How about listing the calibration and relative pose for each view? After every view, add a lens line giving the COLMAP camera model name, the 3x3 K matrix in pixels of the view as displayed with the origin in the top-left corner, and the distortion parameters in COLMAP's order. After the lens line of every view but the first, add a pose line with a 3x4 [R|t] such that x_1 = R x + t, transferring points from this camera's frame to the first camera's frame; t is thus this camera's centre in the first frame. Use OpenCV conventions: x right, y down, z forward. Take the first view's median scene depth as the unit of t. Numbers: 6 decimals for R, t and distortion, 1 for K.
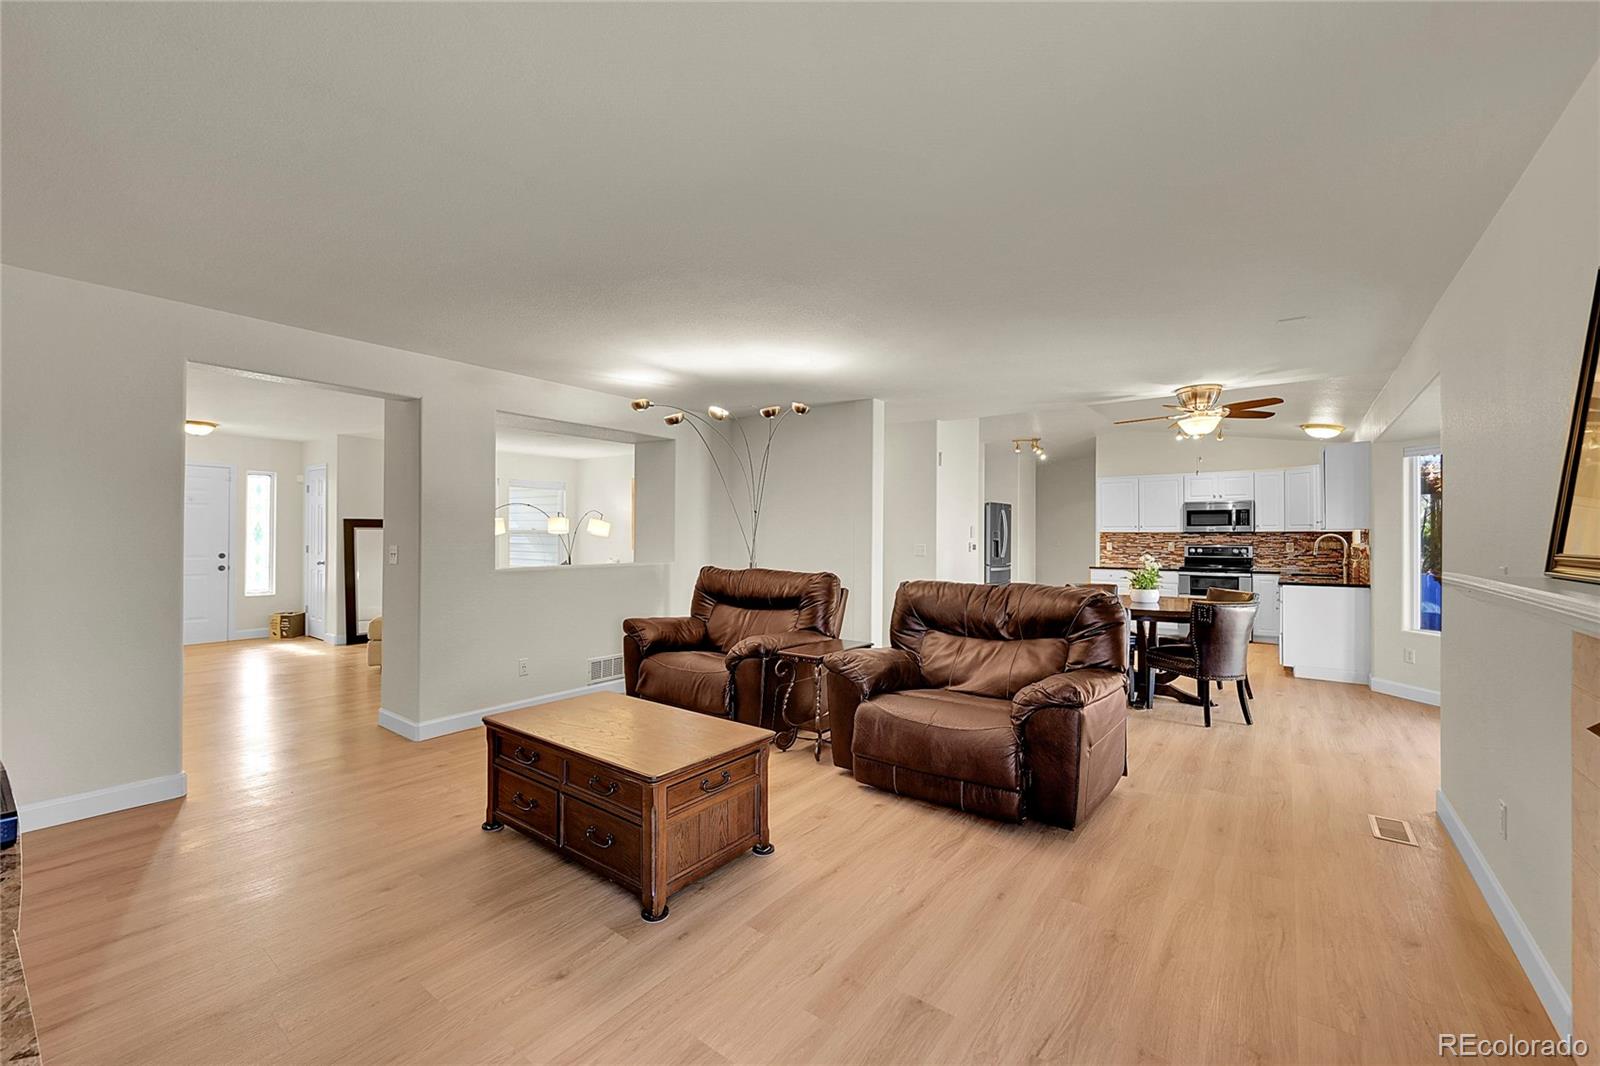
lens RADIAL K [[641.0, 0, 796.2], [0, 641.0, 536.7], [0, 0, 1]] dist [0.001460, 0.000129]
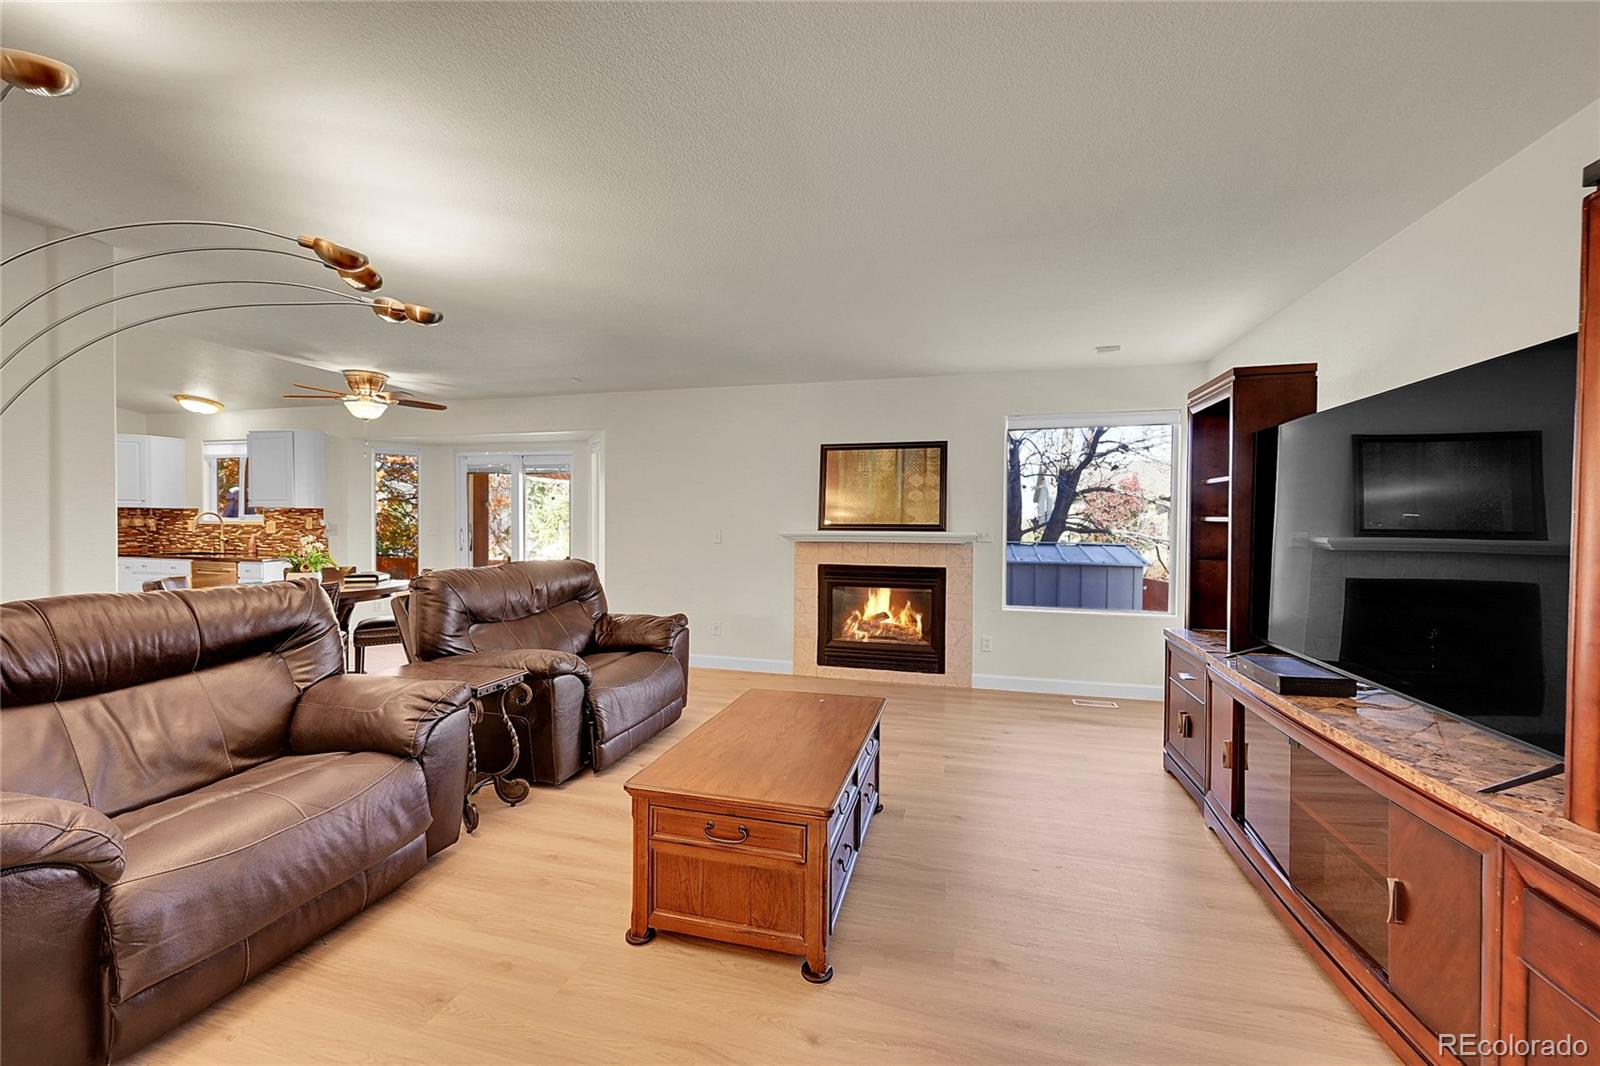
lens RADIAL K [[641.0, 0, 806.0], [0, 641.0, 533.8], [0, 0, 1]] dist [0.001460, 0.000129]
pose [[-0.379871, -0.022715, 0.924761, -0.367489], [-0.011915, 0.999736, 0.019662, -0.000035], [-0.924963, -0.003549, -0.380041, 0.434602]]
